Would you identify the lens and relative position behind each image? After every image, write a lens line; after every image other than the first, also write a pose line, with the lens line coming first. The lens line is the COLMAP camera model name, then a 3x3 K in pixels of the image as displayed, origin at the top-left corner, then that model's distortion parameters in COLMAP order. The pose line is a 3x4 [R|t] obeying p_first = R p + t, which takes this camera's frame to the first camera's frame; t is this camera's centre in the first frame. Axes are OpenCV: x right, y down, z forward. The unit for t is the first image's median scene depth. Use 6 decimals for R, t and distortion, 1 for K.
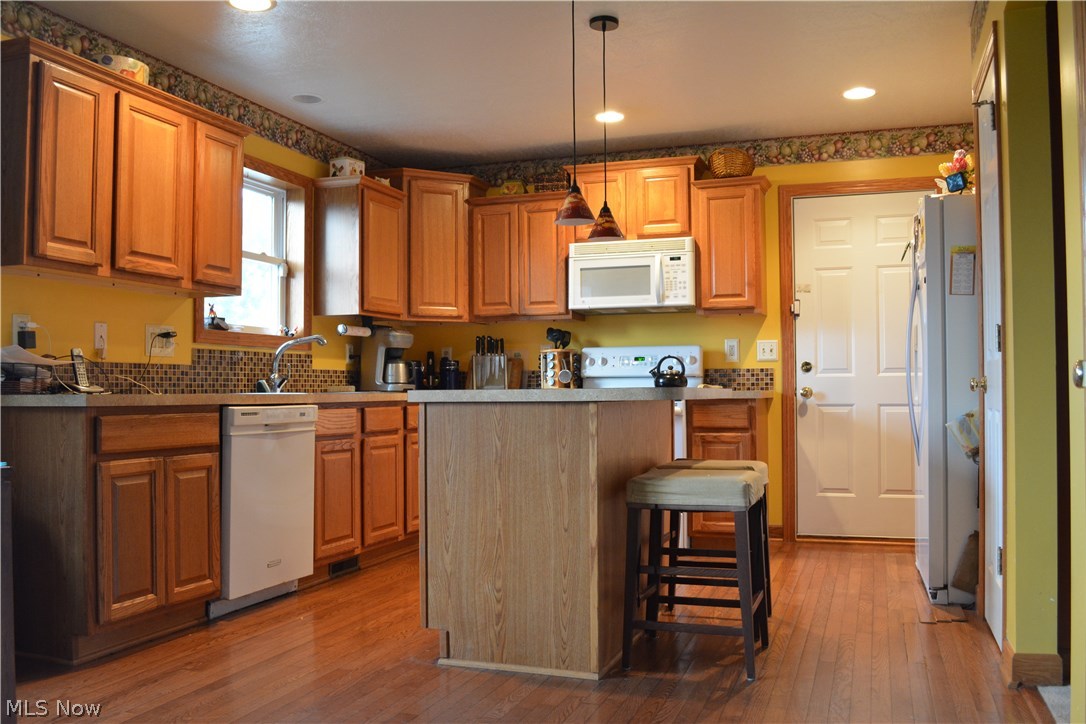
lens RADIAL K [[968.0, 0, 543.0], [0, 968.0, 362.0], [0, 0, 1]] dist [-0.084442, 0.005624]
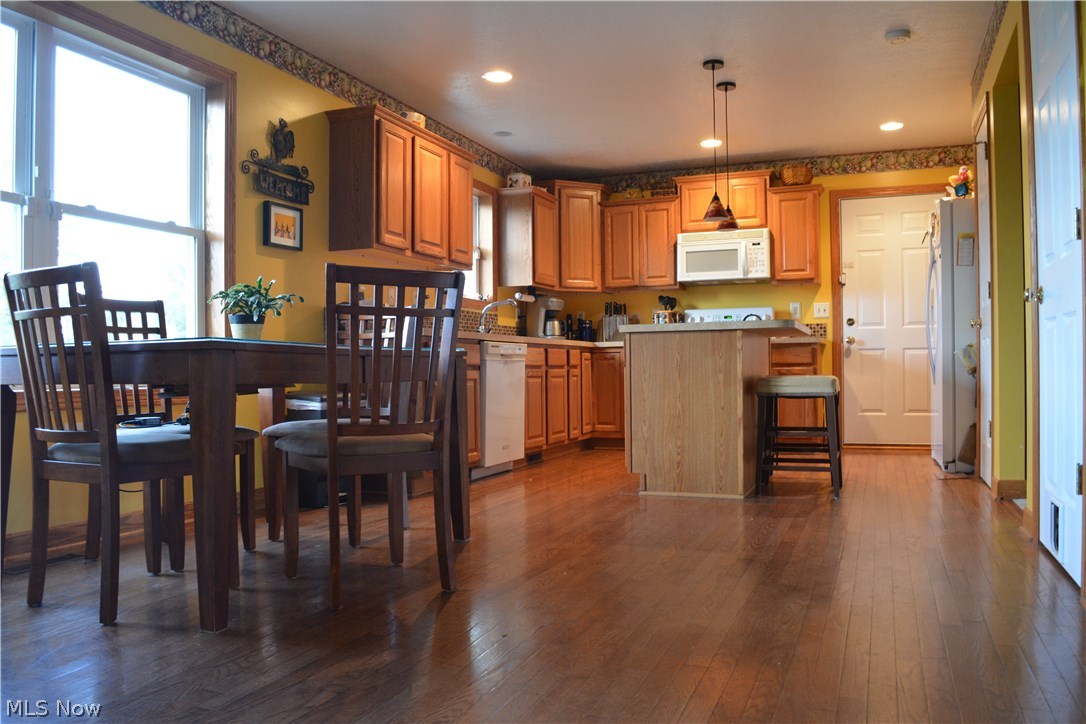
lens RADIAL K [[864.3, 0, 543.0], [0, 864.3, 362.0], [0, 0, 1]] dist [-0.088636, 0.006431]
pose [[0.999000, -0.004690, -0.044456, -0.118838], [0.005729, 0.999713, 0.023264, 0.033168], [0.044334, -0.023496, 0.998740, -0.259611]]
